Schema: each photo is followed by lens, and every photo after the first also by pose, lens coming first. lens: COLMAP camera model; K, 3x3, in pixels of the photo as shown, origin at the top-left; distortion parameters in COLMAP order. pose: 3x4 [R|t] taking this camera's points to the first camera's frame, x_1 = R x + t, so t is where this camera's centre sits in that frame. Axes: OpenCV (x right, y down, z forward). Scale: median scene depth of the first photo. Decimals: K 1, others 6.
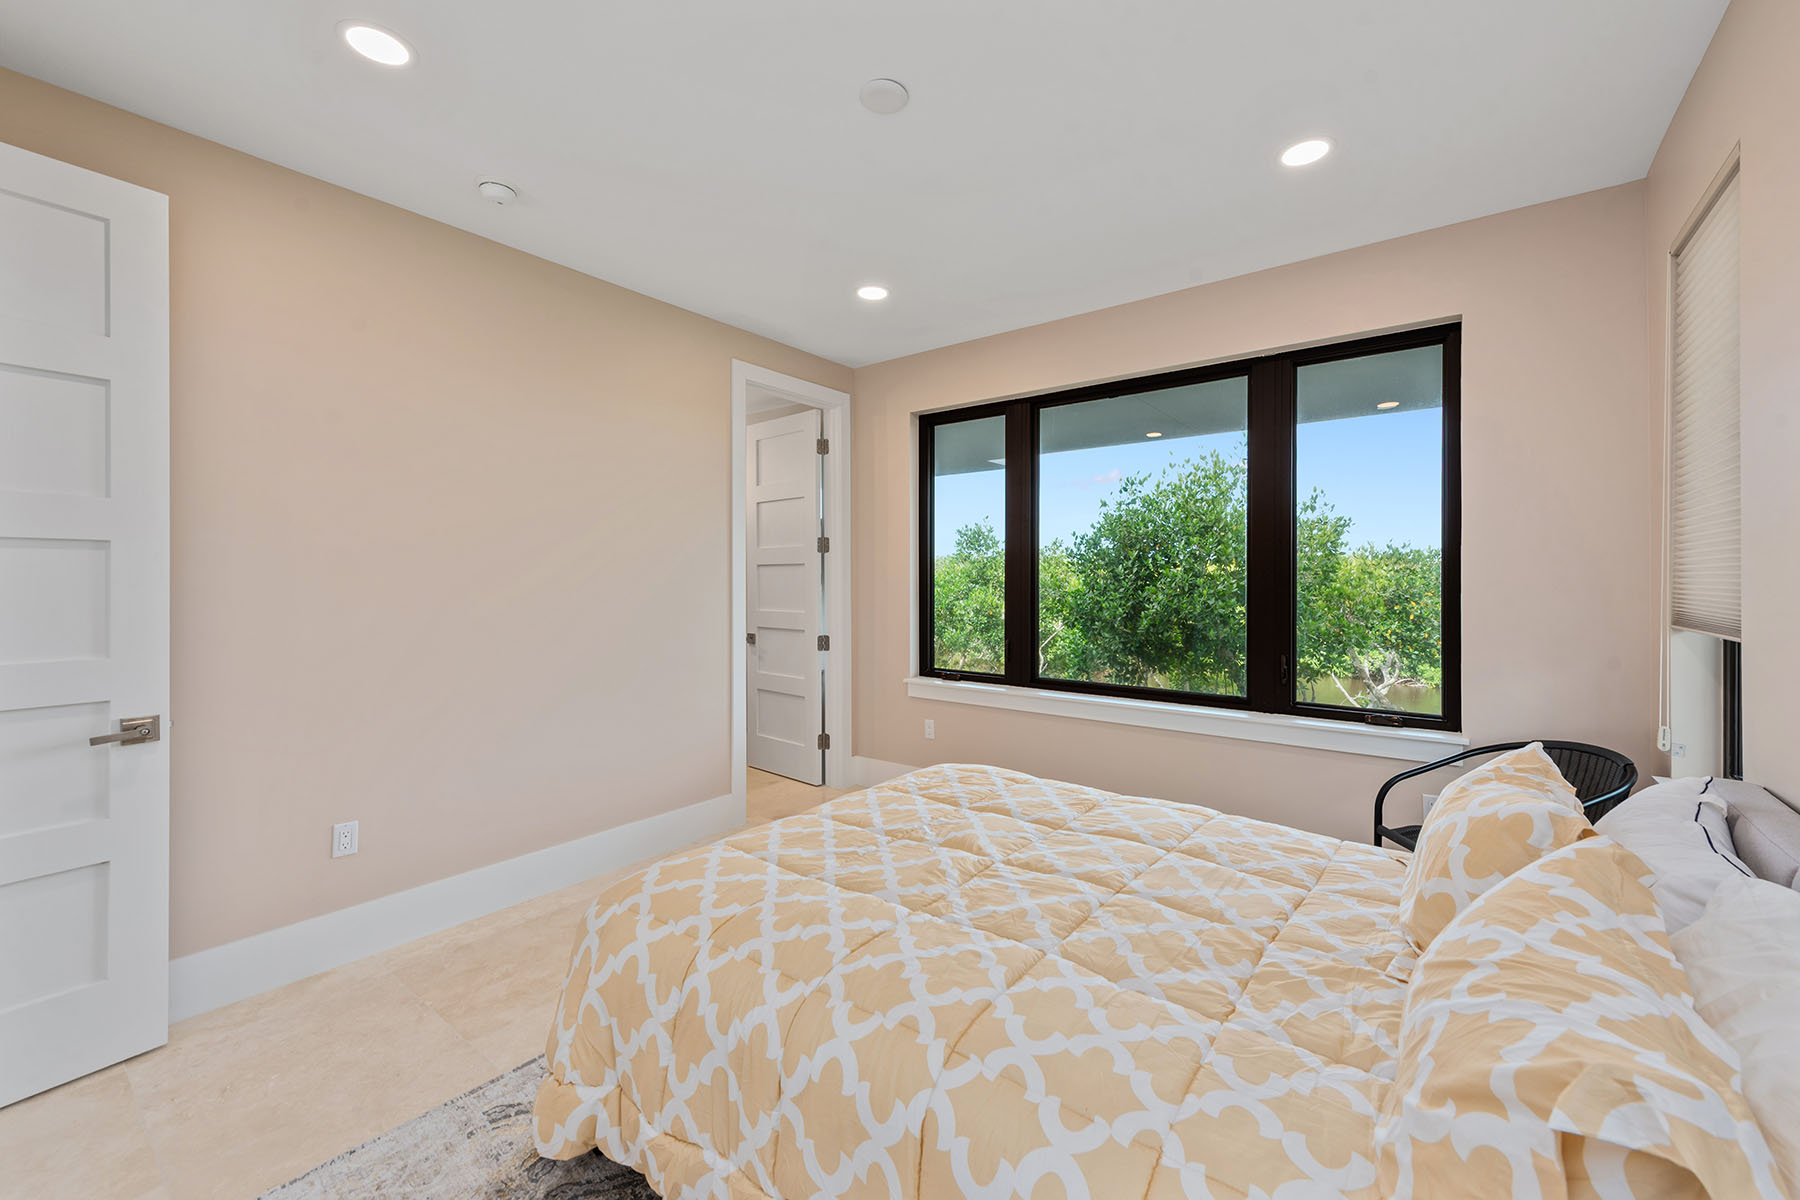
lens RADIAL K [[710.6, 0, 898.7], [0, 710.6, 582.0], [0, 0, 1]] dist [-0.000222, -0.000225]
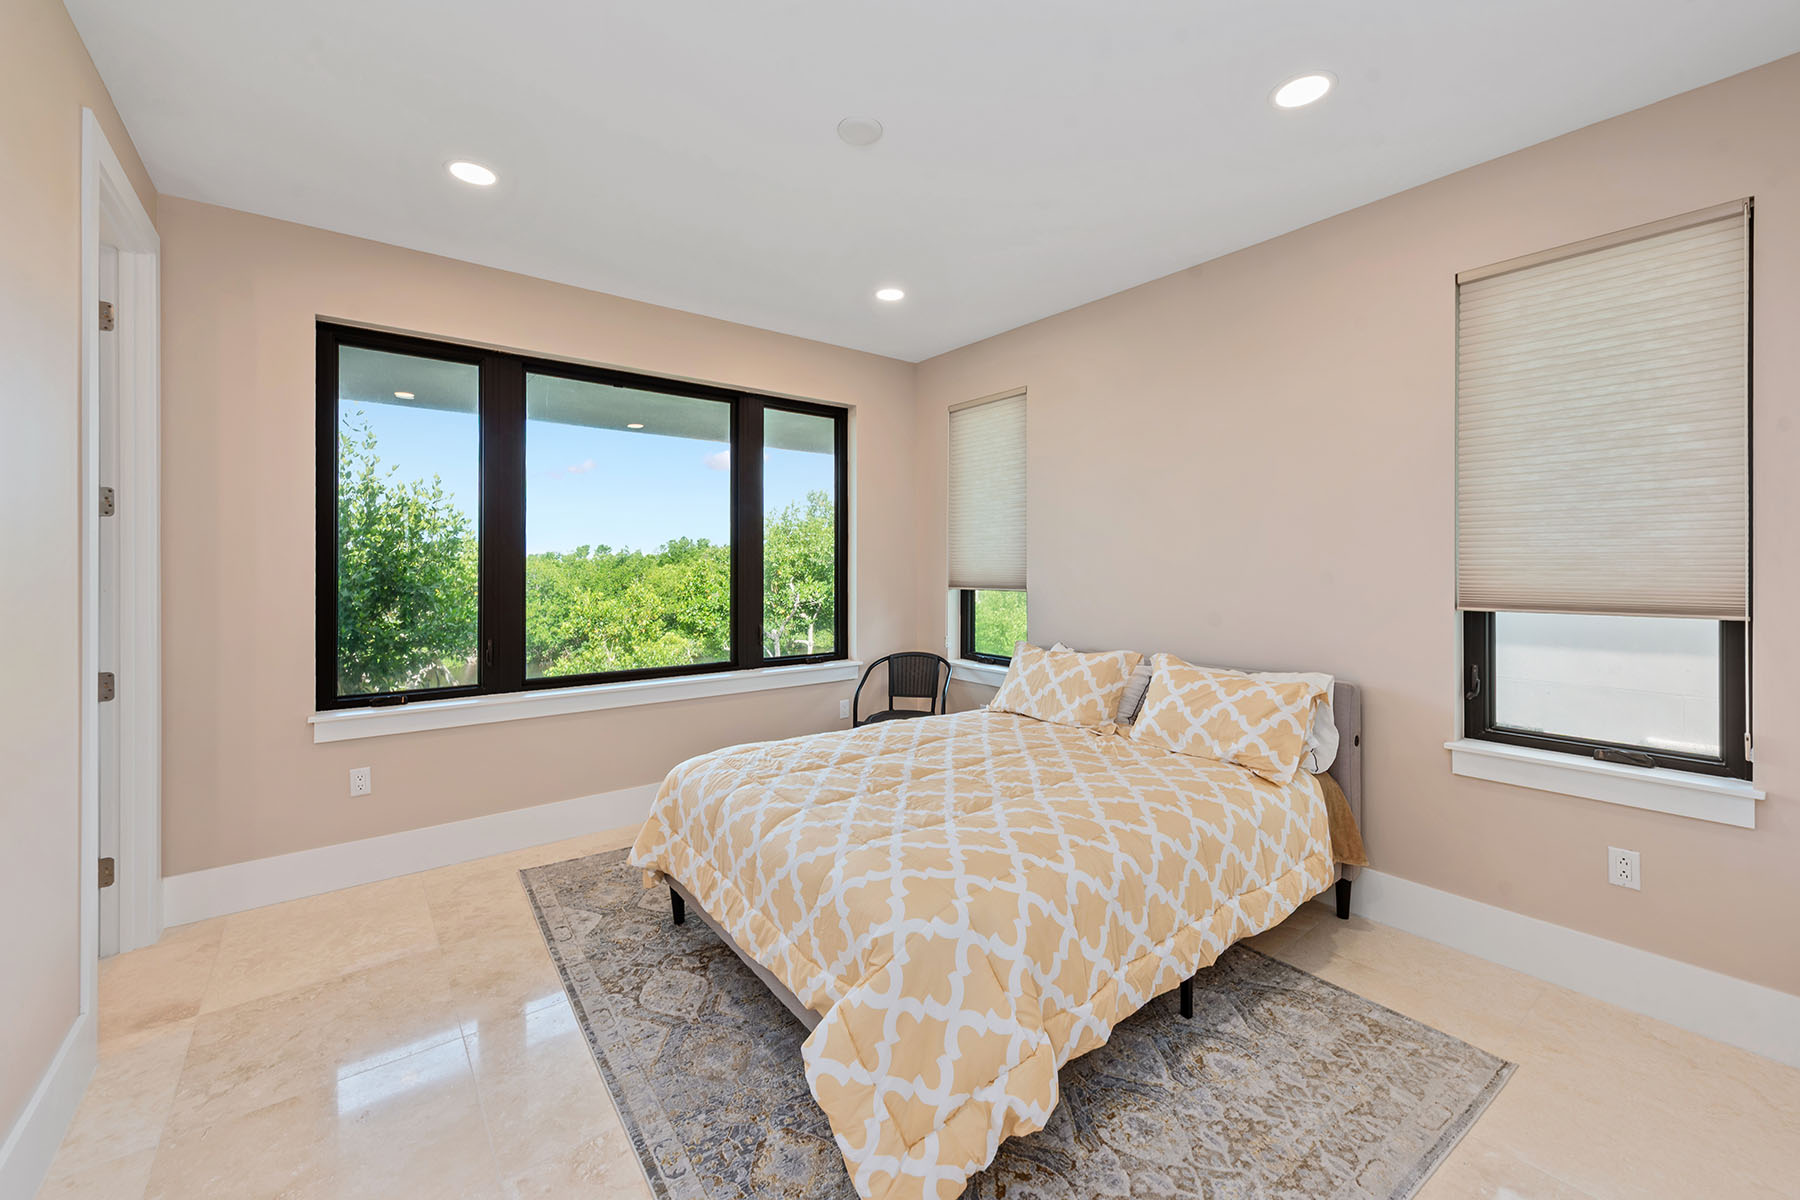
lens RADIAL K [[710.6, 0, 898.7], [0, 710.6, 582.0], [0, 0, 1]] dist [-0.000222, -0.000225]
pose [[0.261400, -0.020175, 0.965020, -0.647495], [0.009905, 0.999785, 0.018219, 0.005300], [-0.965180, 0.004796, 0.261544, 0.406484]]
